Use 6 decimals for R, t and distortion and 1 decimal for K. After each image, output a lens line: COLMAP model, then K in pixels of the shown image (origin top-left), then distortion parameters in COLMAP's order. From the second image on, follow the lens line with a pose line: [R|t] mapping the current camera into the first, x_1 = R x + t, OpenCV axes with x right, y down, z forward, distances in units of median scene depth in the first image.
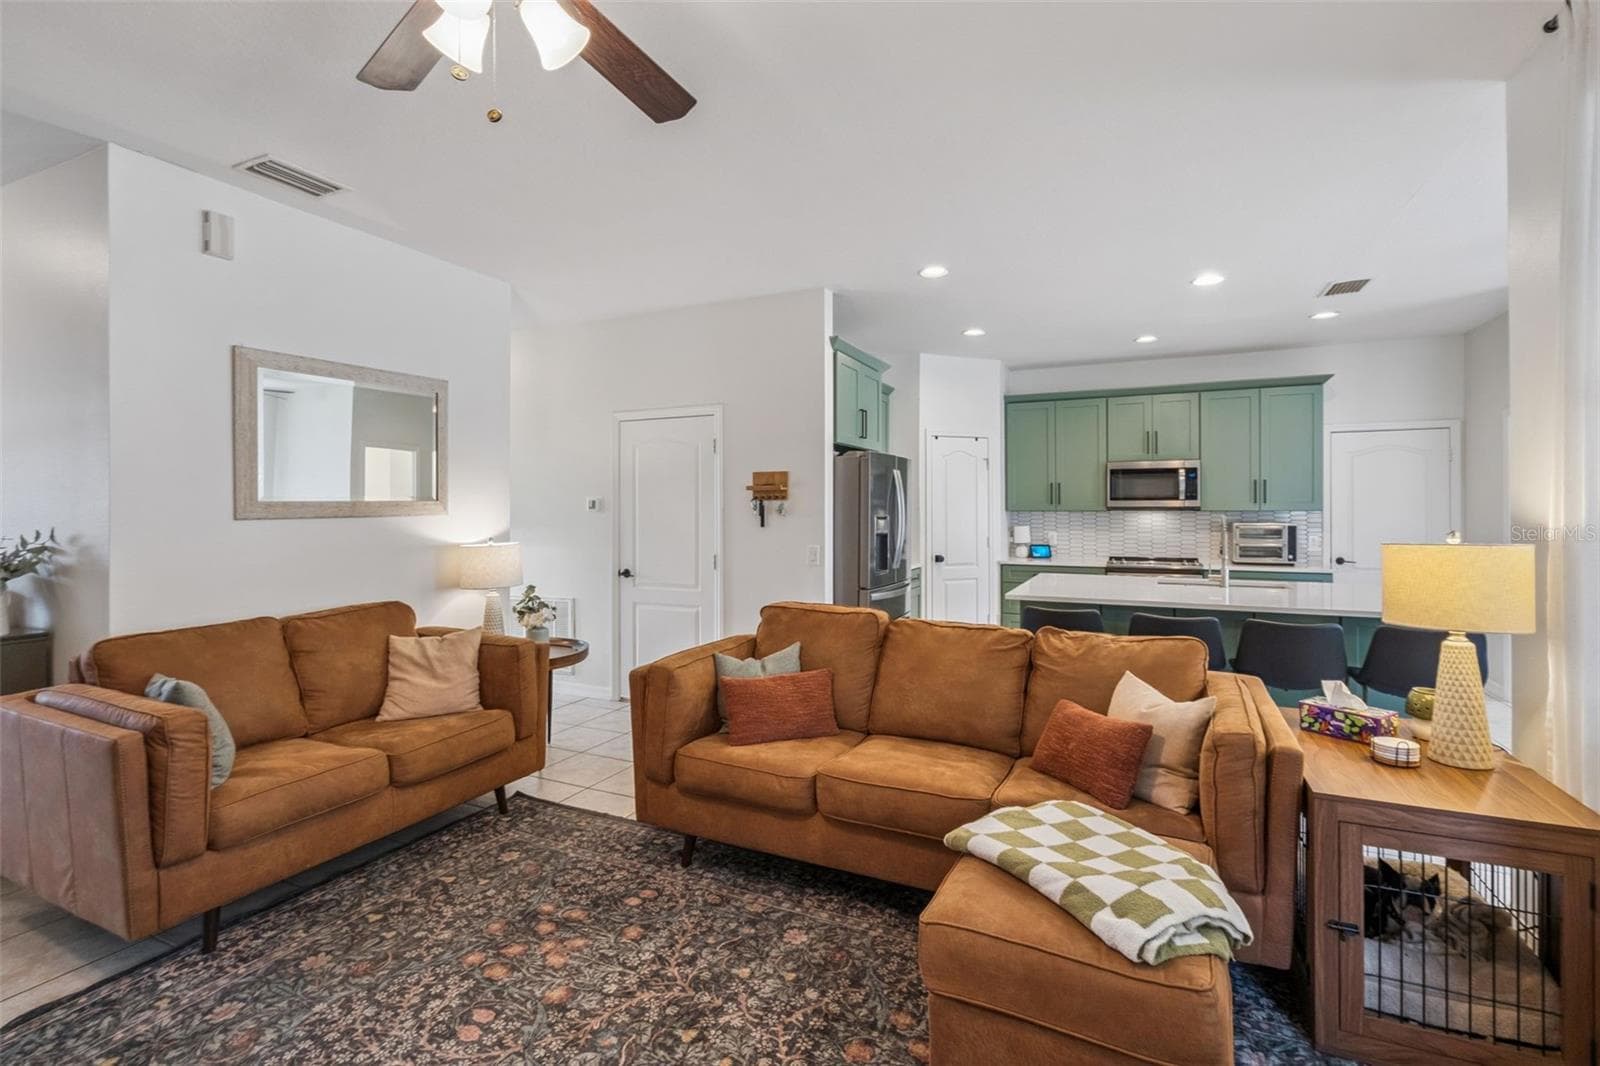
lens RADIAL K [[727.3, 0, 794.6], [0, 727.3, 506.3], [0, 0, 1]] dist [-0.005250, 0.001086]
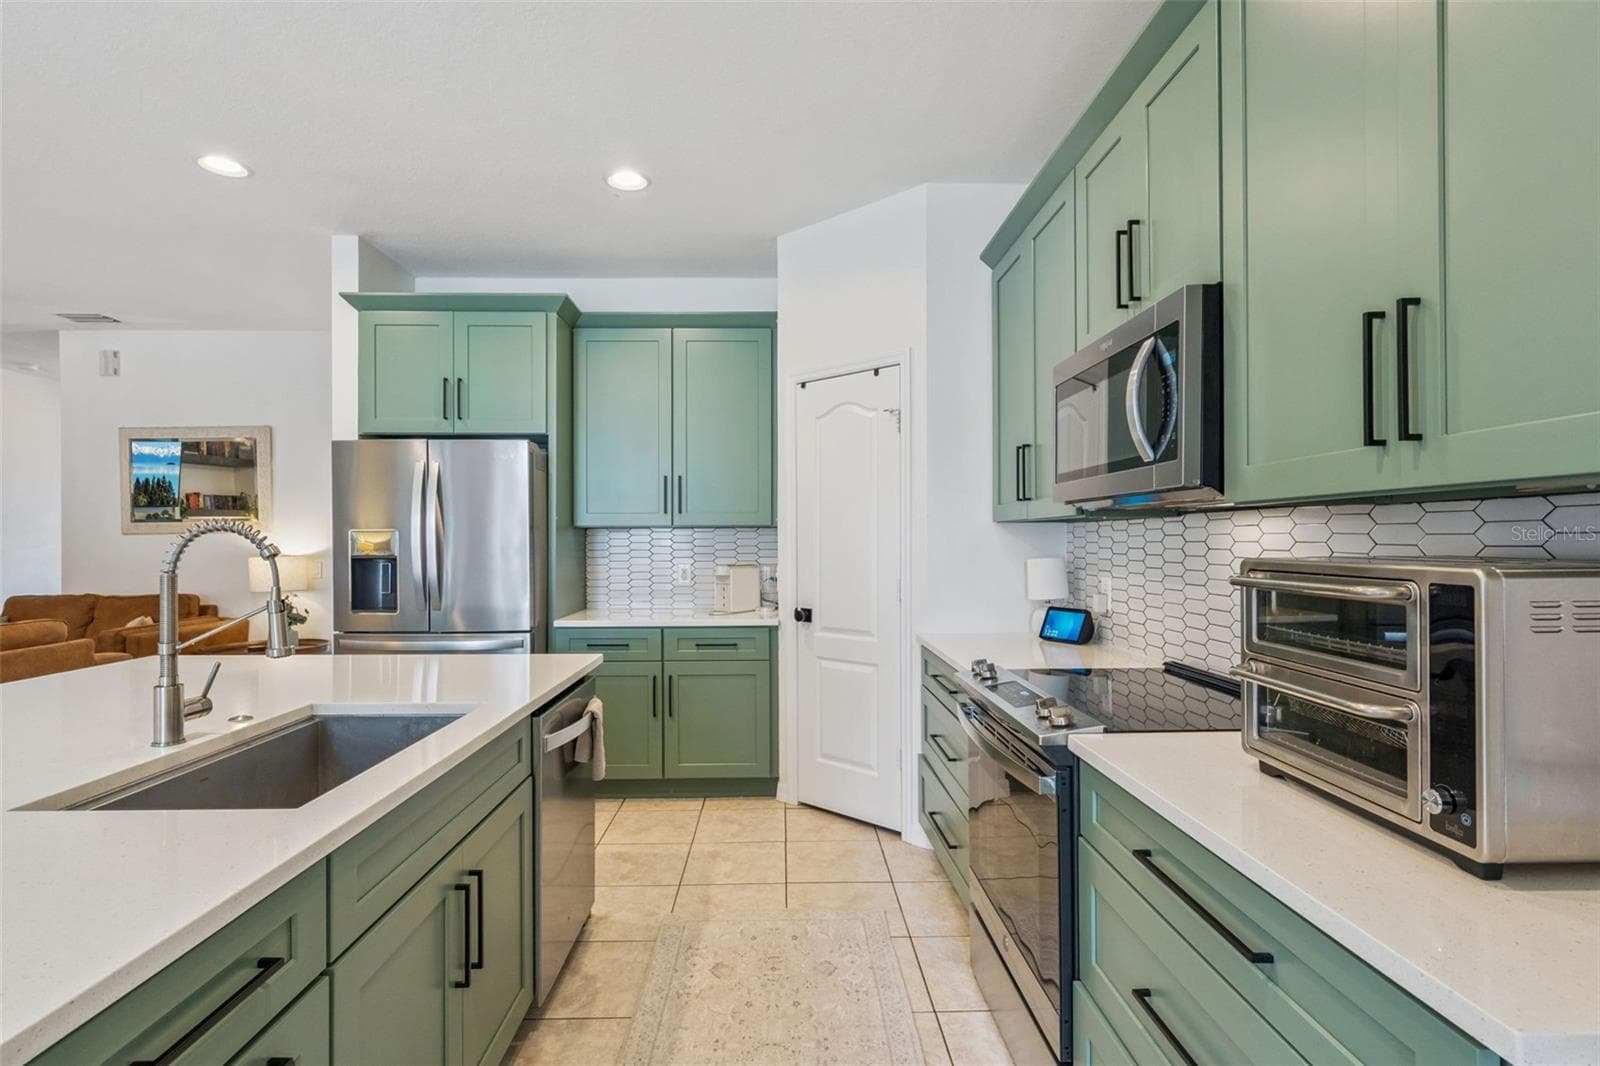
lens RADIAL K [[770.3, 0, 787.7], [0, 770.3, 539.7], [0, 0, 1]] dist [-0.001844, 0.001429]
pose [[0.450787, 0.001377, -0.892631, 0.760998], [0.005398, 0.999976, 0.004269, 0.016695], [0.892615, -0.006743, 0.450769, 0.817056]]
